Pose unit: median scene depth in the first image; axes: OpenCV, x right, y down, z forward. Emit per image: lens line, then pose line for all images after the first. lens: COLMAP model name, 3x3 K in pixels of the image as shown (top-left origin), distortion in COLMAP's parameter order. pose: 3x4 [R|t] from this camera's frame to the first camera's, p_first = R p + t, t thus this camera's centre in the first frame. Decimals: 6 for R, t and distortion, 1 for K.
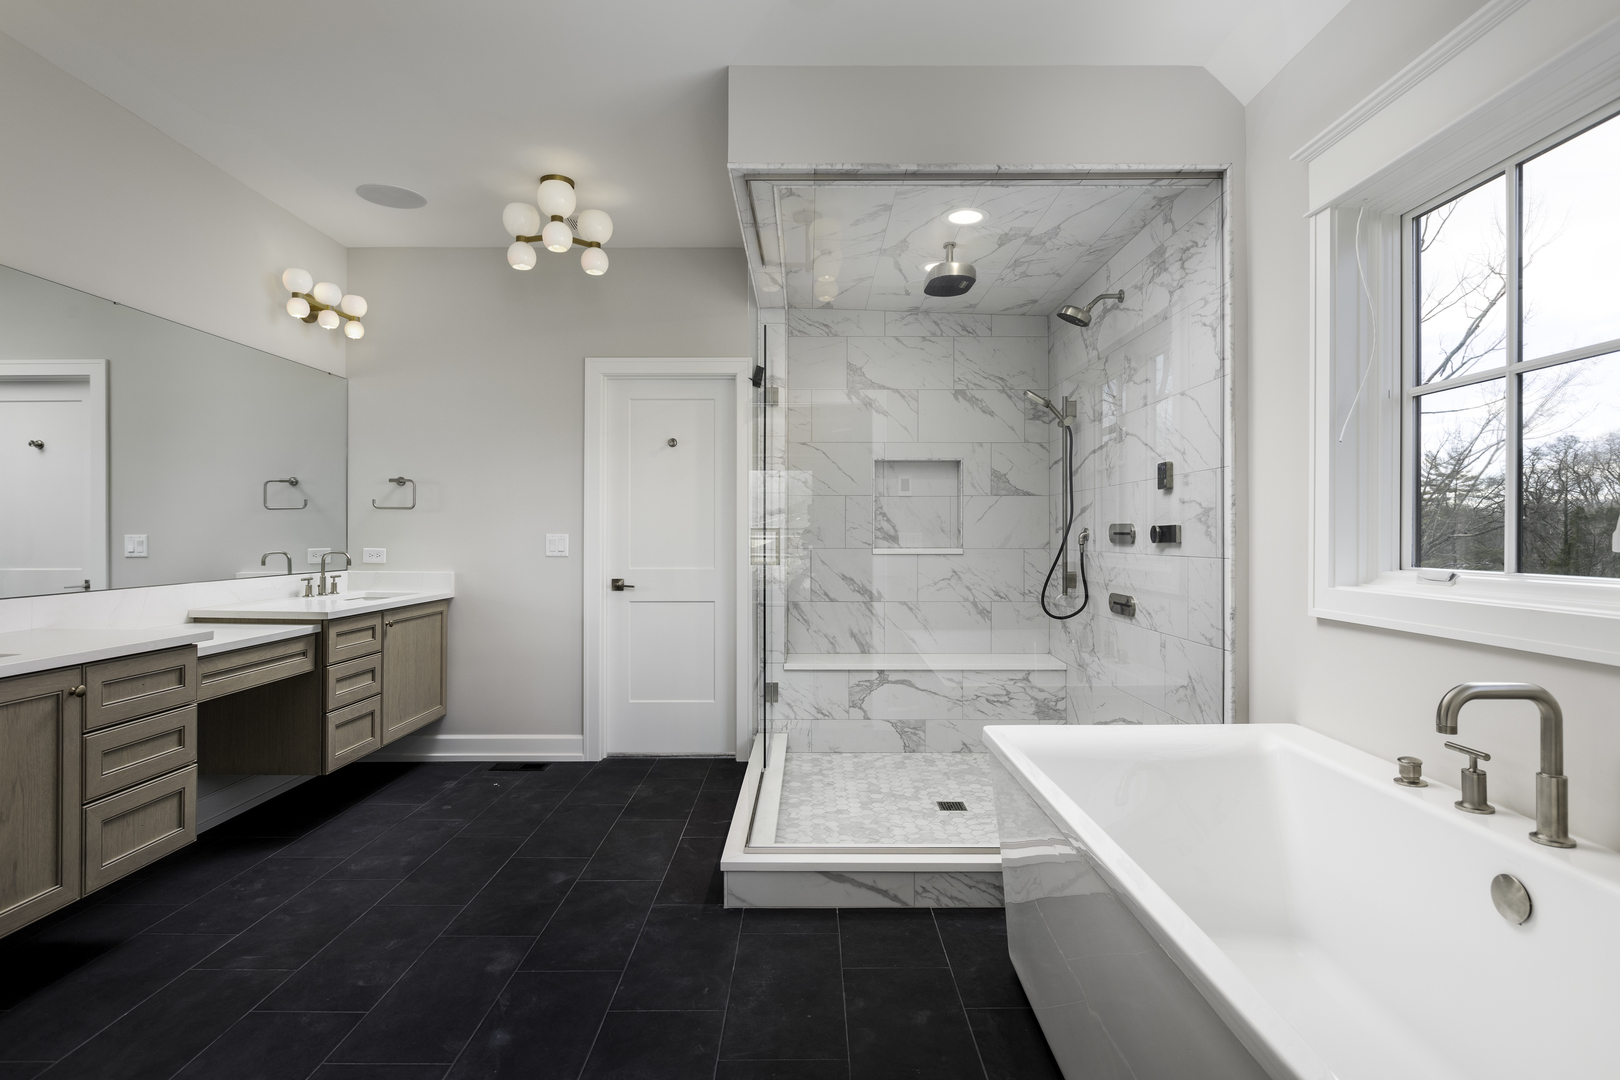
lens RADIAL K [[841.5, 0, 810.5], [0, 841.5, 534.1], [0, 0, 1]] dist [-0.000075, 0.000023]
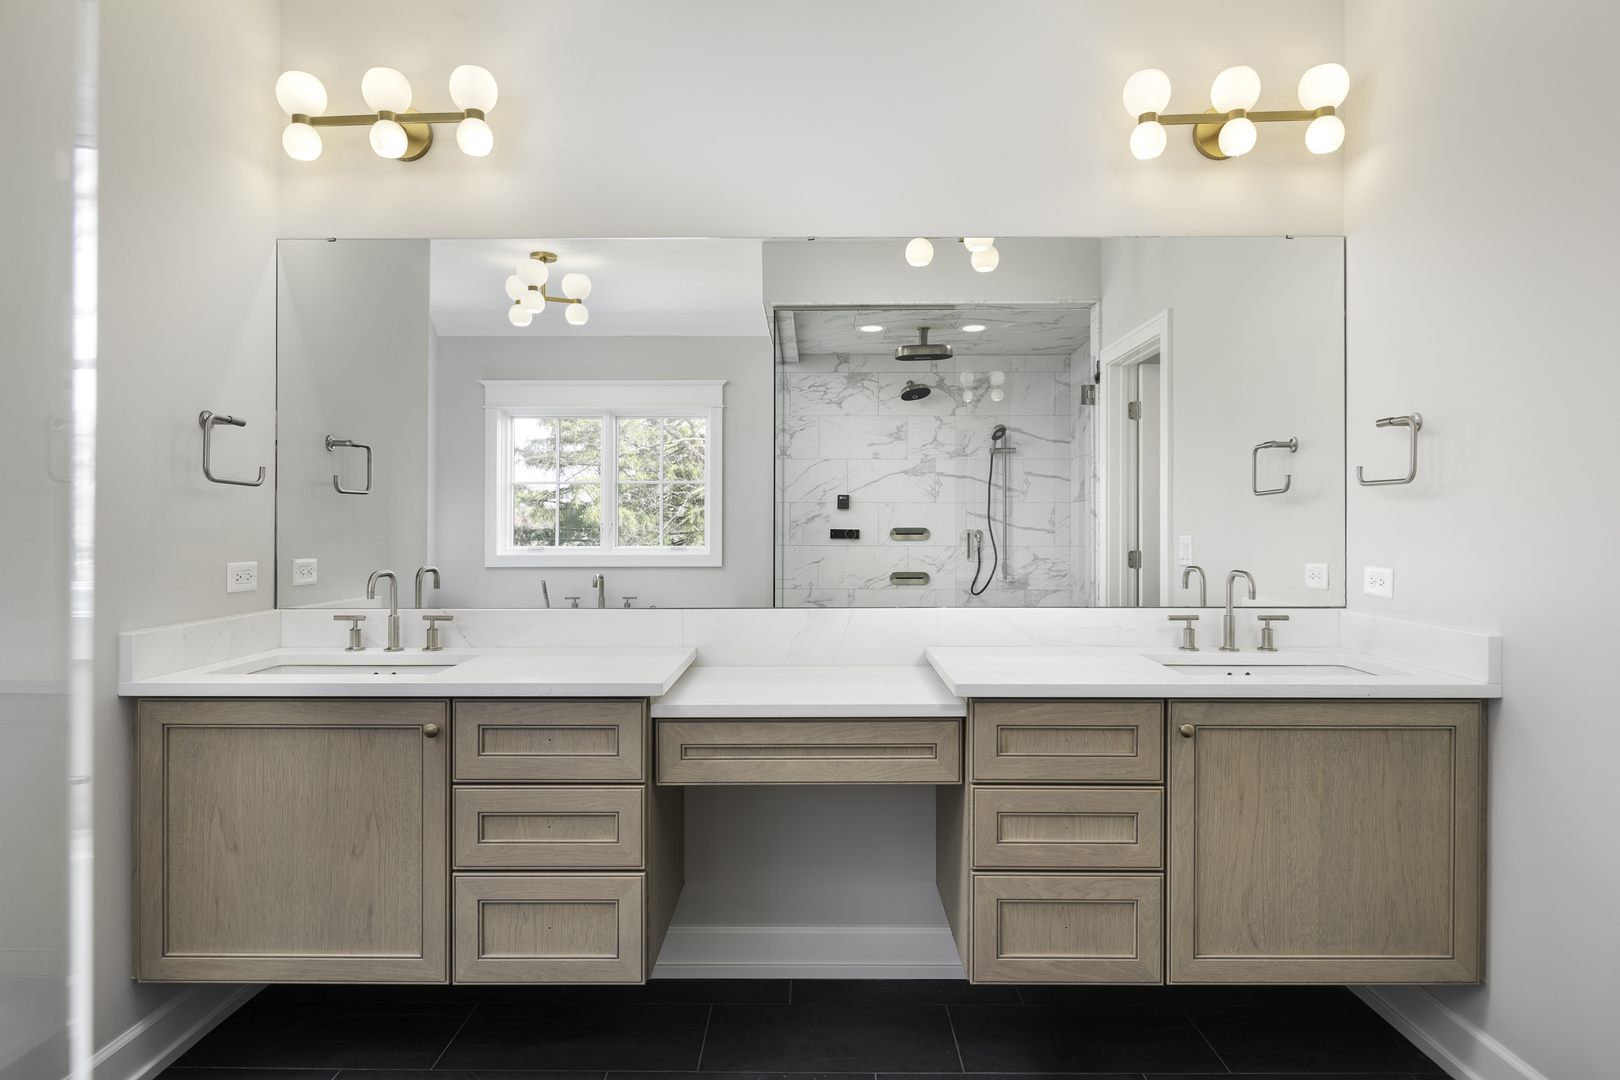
lens RADIAL K [[948.0, 0, 813.4], [0, 948.0, 527.6], [0, 0, 1]] dist [-0.017001, -0.000879]
pose [[0.002543, -0.001421, -0.999996, 0.030078], [-0.001768, 0.999997, -0.001426, -0.005384], [0.999995, 0.001772, 0.002541, 0.869193]]
